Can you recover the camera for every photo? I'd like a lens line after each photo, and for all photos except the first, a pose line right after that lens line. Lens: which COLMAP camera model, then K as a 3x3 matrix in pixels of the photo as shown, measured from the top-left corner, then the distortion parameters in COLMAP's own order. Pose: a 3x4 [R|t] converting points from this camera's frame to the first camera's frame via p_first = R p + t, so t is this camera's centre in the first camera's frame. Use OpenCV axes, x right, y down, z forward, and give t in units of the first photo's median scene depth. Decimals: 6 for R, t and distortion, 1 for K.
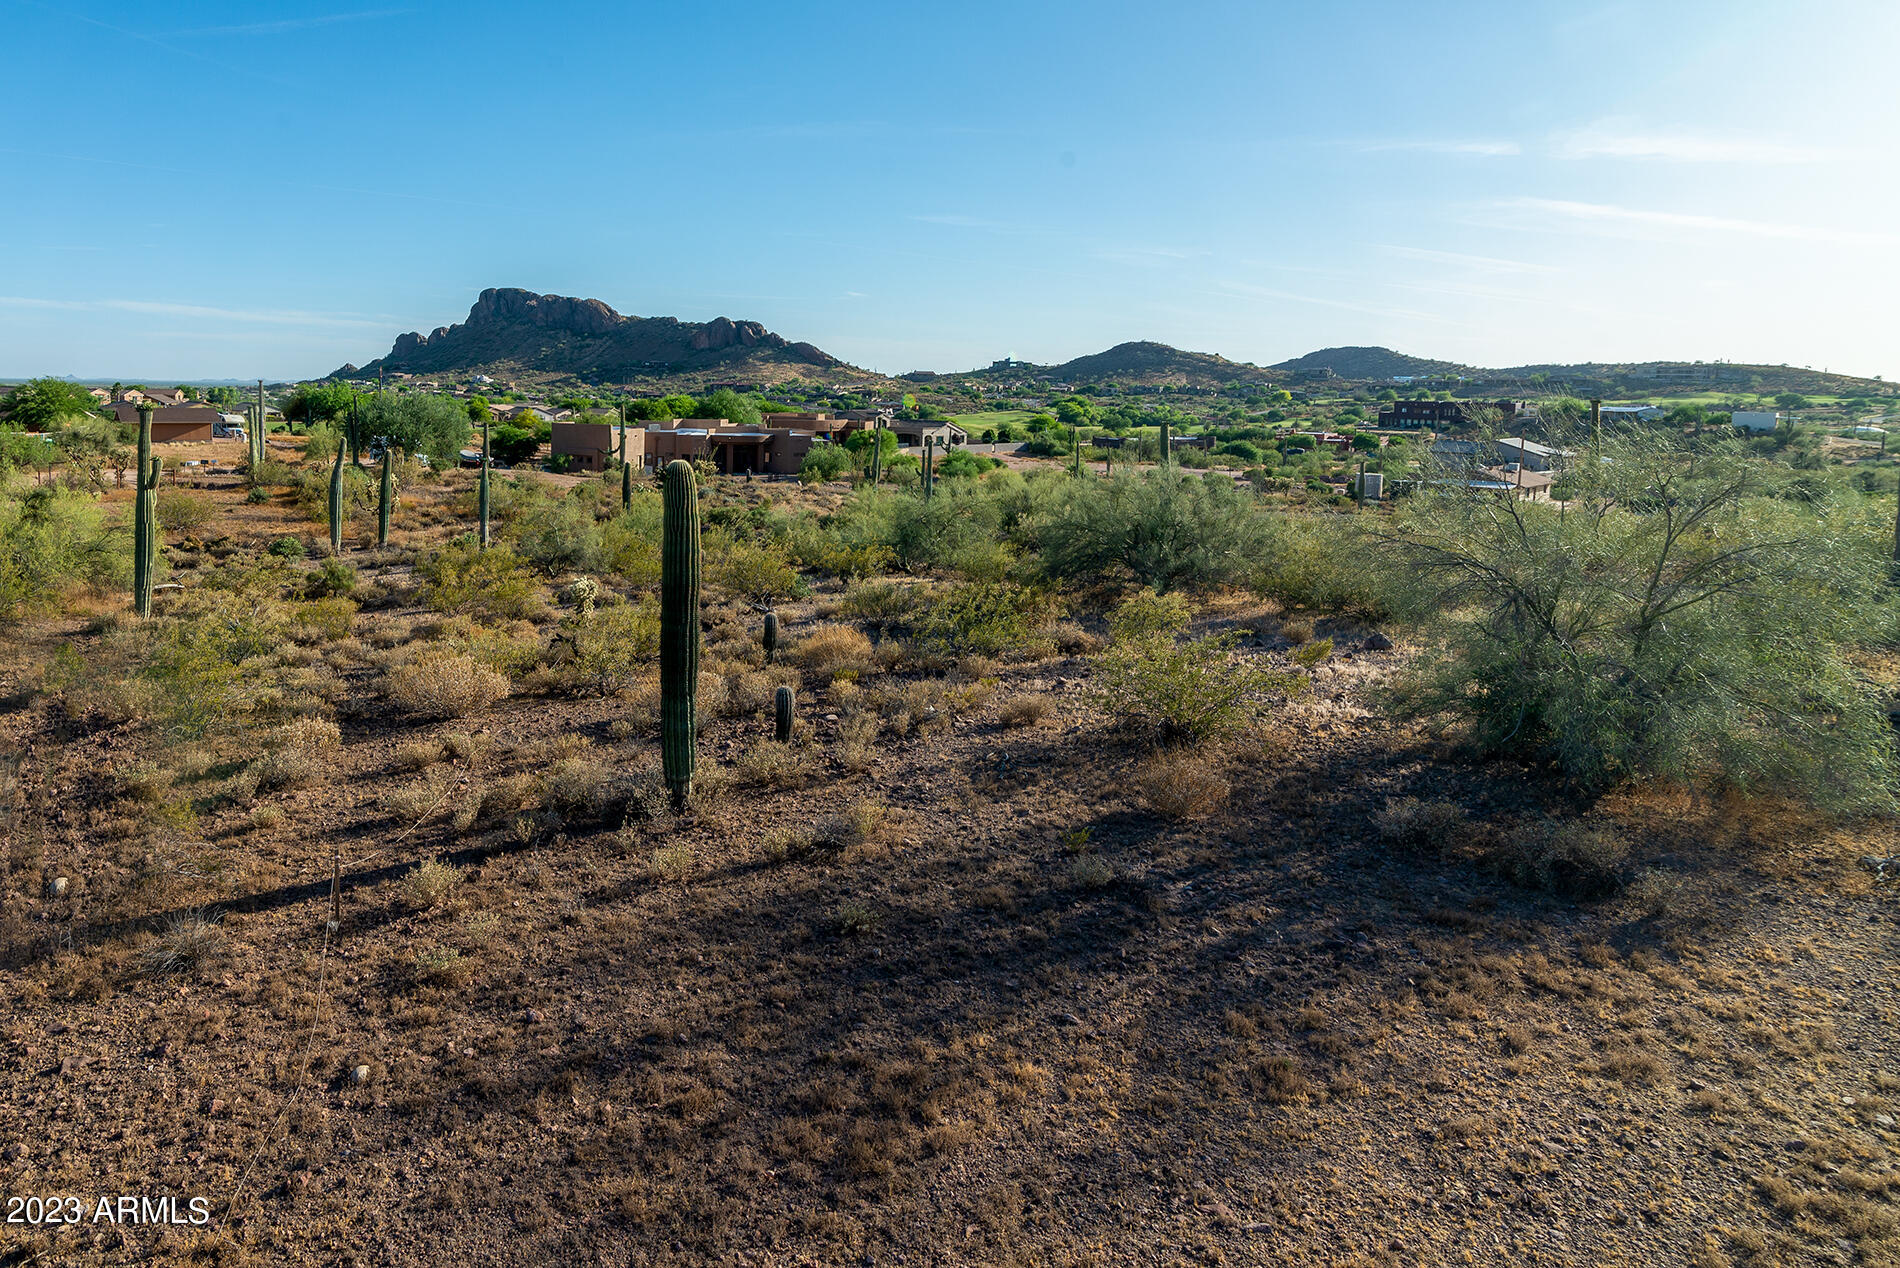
lens RADIAL K [[1455.5, 0, 899.1], [0, 1455.5, 460.0], [0, 0, 1]] dist [0.000155, -0.006177]
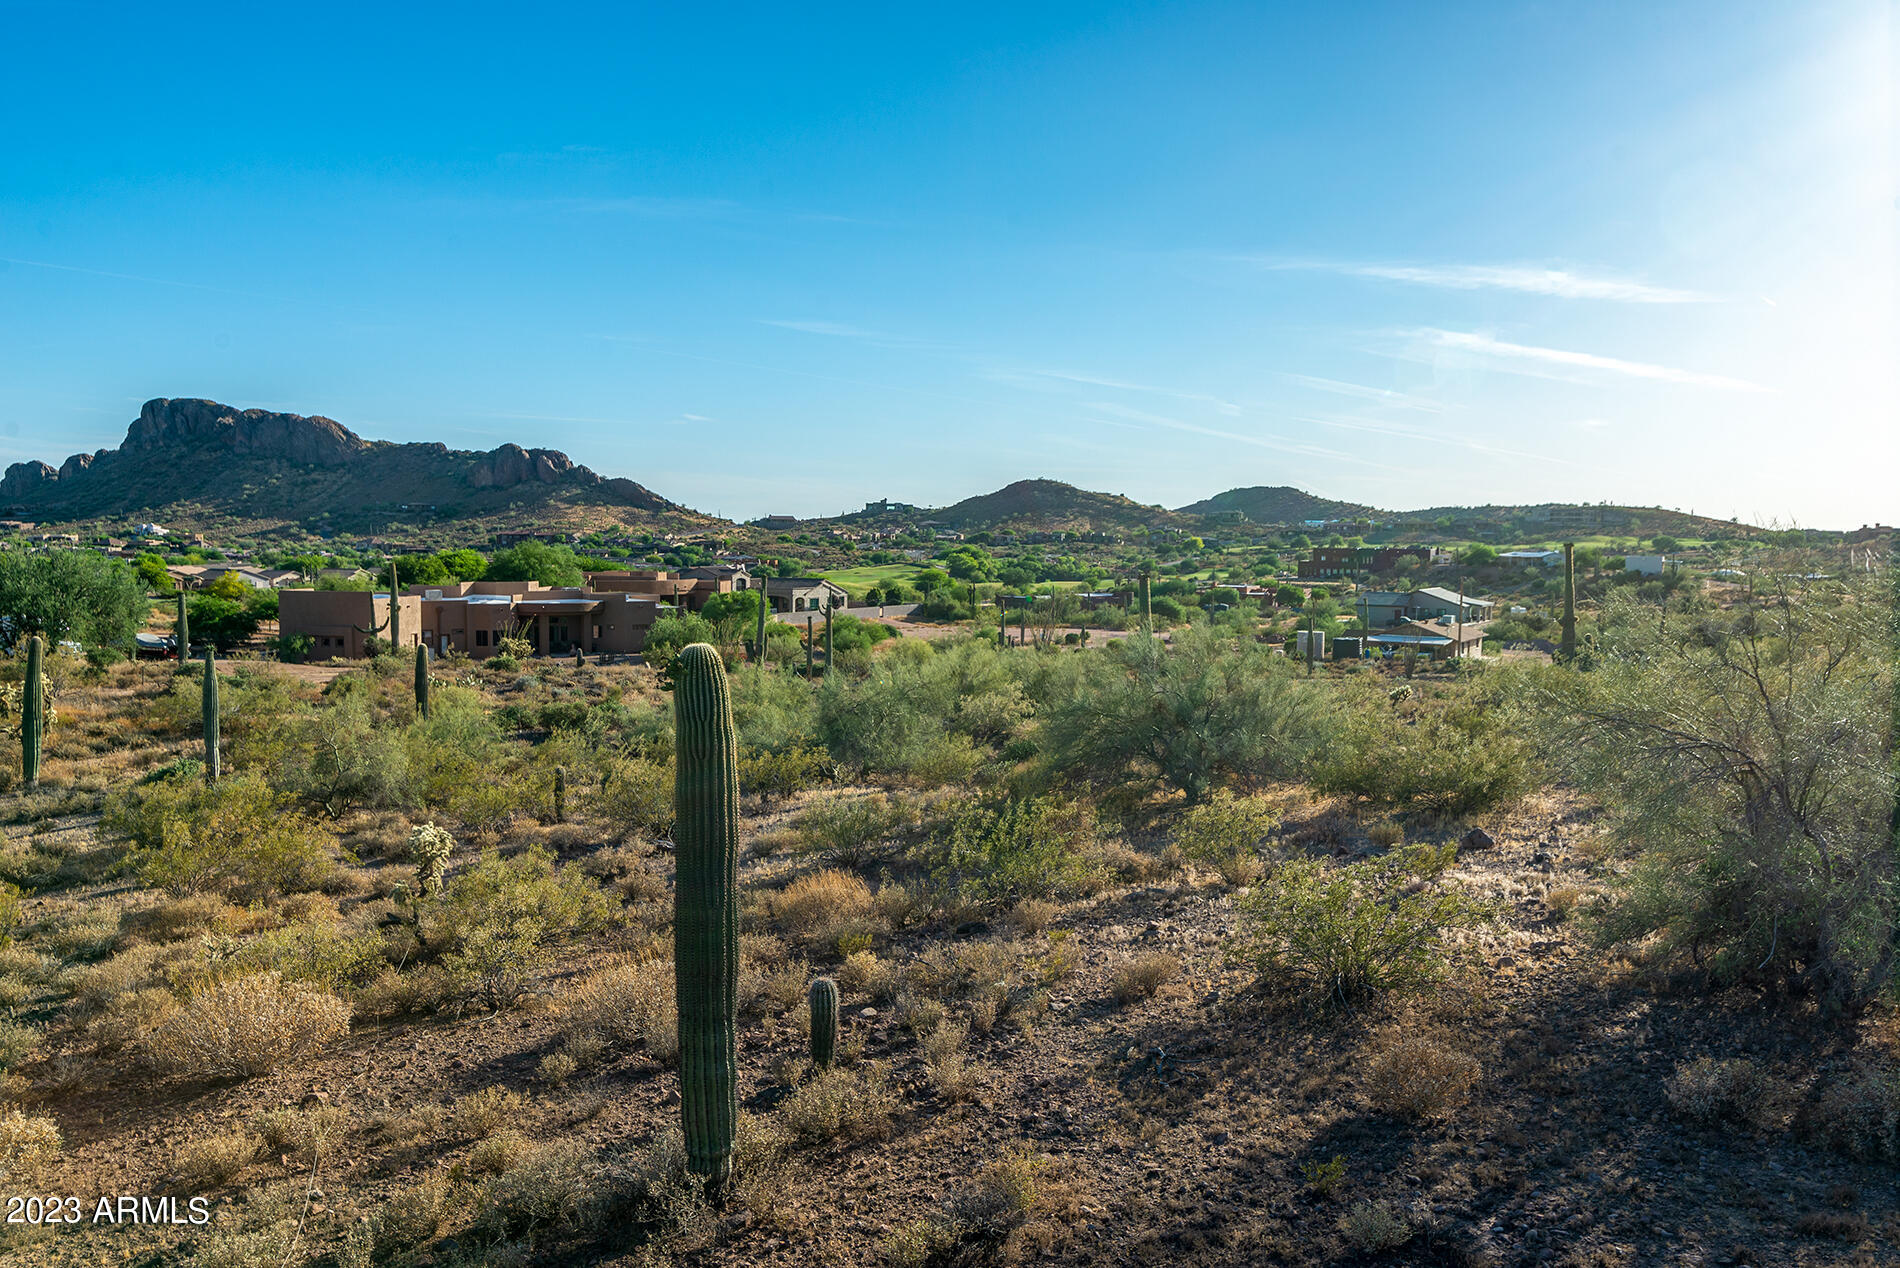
lens RADIAL K [[1455.5, 0, 922.3], [0, 1455.5, 615.2], [0, 0, 1]] dist [0.000155, -0.006177]
pose [[0.949912, -0.023728, 0.311615, -0.166248], [0.024598, 0.999697, 0.001139, -0.006951], [-0.311547, 0.006584, 0.950208, 0.245469]]
